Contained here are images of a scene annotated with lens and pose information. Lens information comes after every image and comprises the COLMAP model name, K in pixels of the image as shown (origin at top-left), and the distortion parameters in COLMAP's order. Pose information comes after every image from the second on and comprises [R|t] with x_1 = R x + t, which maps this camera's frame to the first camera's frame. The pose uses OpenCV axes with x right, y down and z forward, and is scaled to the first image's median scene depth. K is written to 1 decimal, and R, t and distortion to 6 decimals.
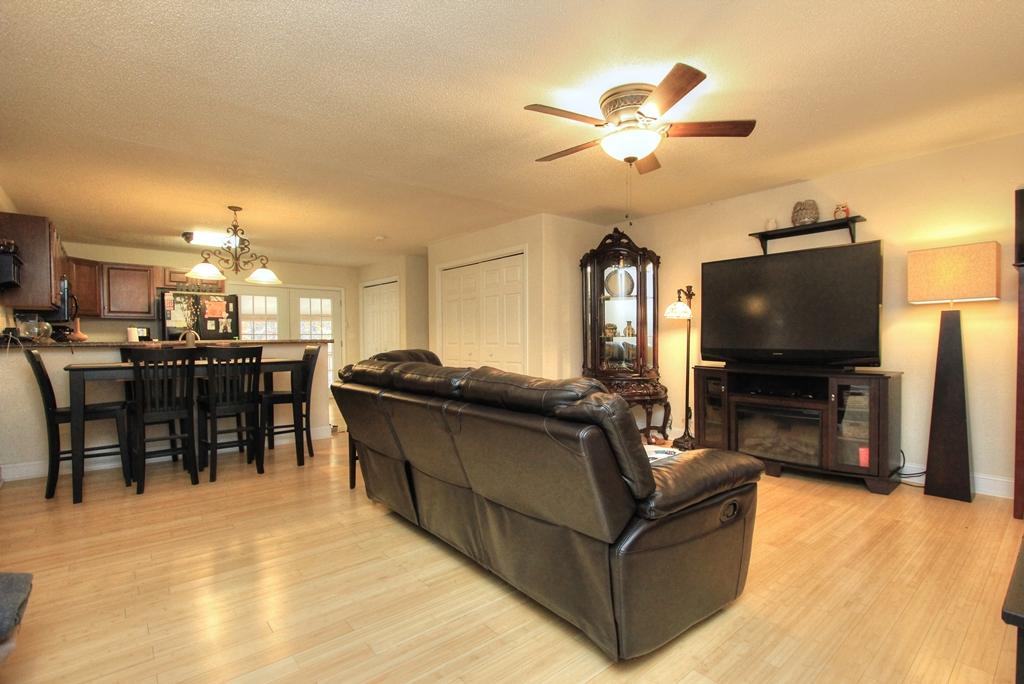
lens RADIAL K [[473.3, 0, 513.4], [0, 473.3, 343.2], [0, 0, 1]] dist [-0.017668, 0.003733]
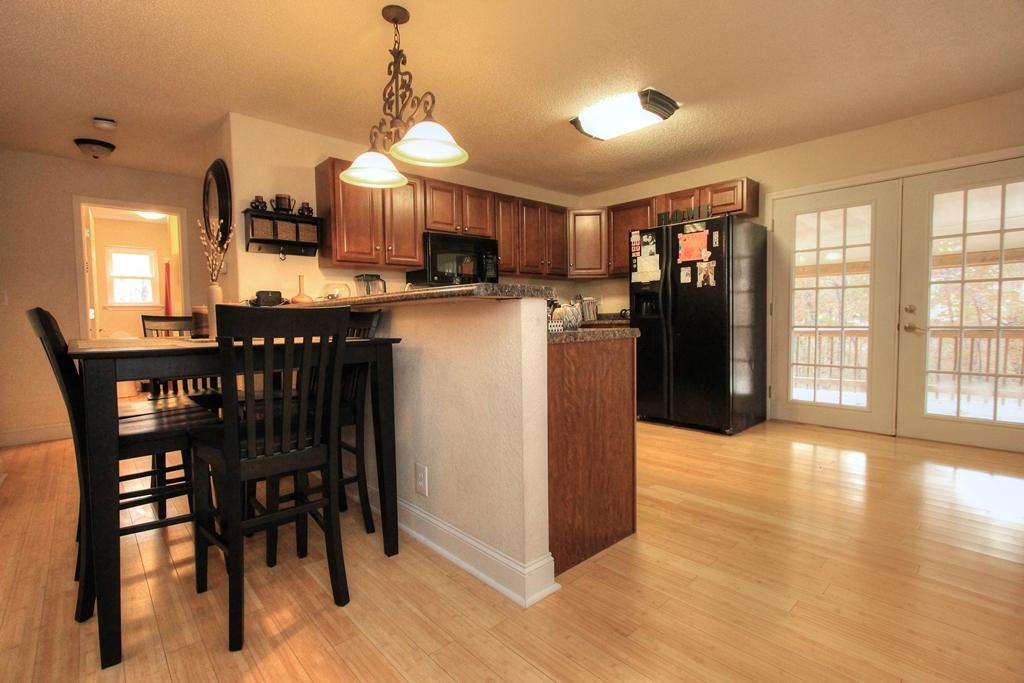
lens RADIAL K [[473.3, 0, 512.5], [0, 473.3, 339.8], [0, 0, 1]] dist [-0.017668, 0.003733]
pose [[0.058769, 0.059070, -0.996522, -0.065360], [0.007635, 0.998192, 0.059620, 0.005188], [0.998242, -0.011113, 0.058211, 0.745963]]
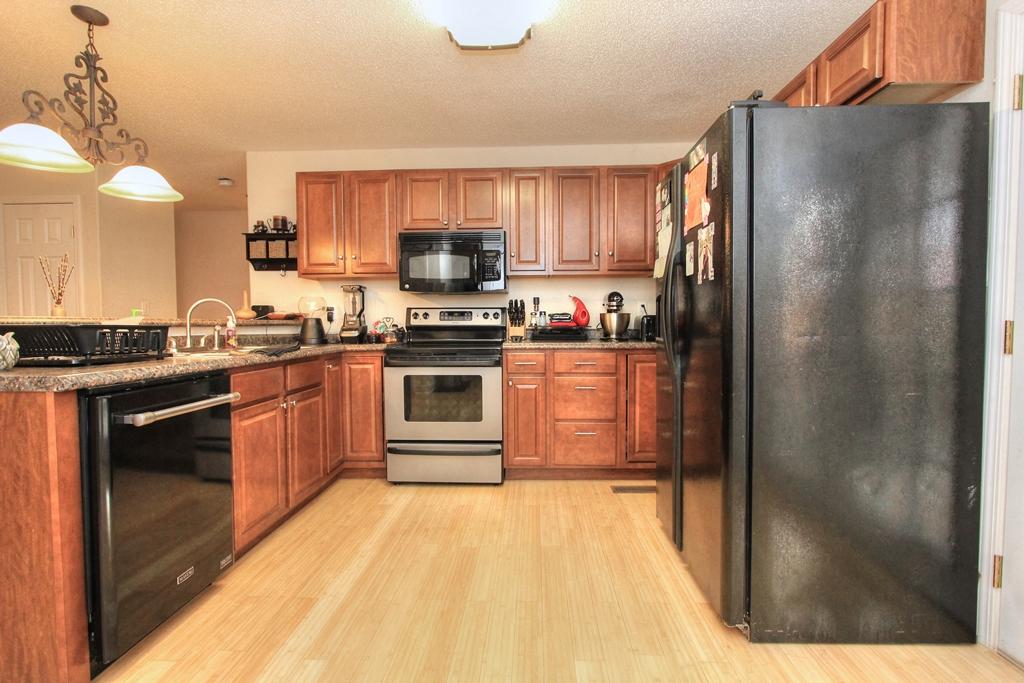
lens RADIAL K [[473.3, 0, 509.5], [0, 473.3, 340.7], [0, 0, 1]] dist [-0.017668, 0.003733]
pose [[-0.660979, 0.041967, -0.749230, -0.359735], [0.003219, 0.998584, 0.053095, -0.005553], [0.750397, 0.032682, -0.660179, 1.100628]]
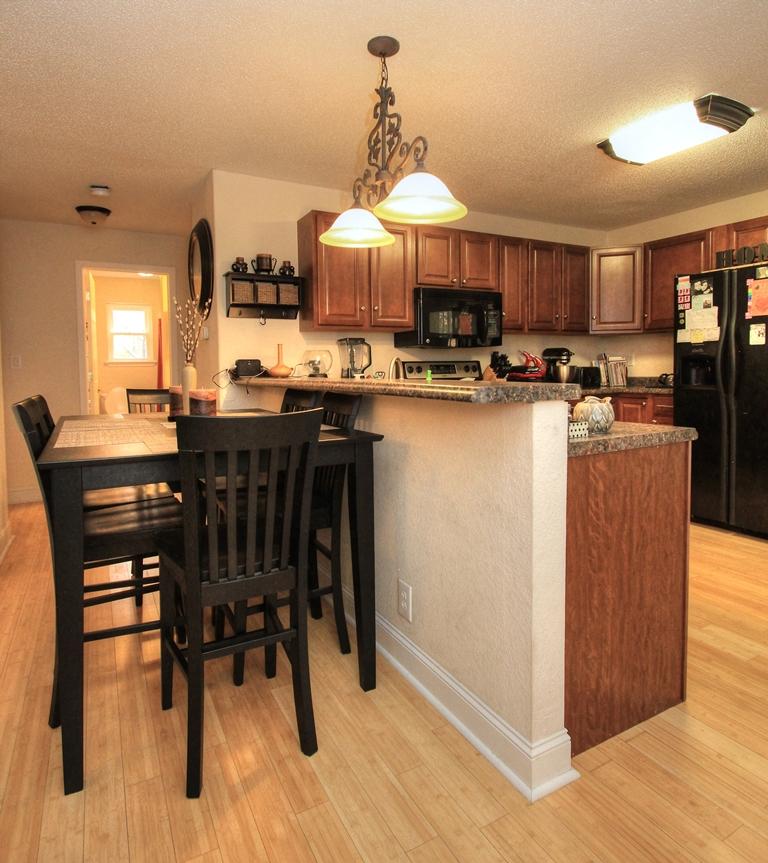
lens RADIAL K [[535.7, 0, 382.4], [0, 535.7, 393.1], [0, 0, 1]] dist [-0.011169, -0.000239]
pose [[-0.186443, 0.059171, -0.980682, -0.087074], [0.005756, 0.998233, 0.059136, -0.015160], [0.982449, 0.005381, -0.186454, 0.745592]]
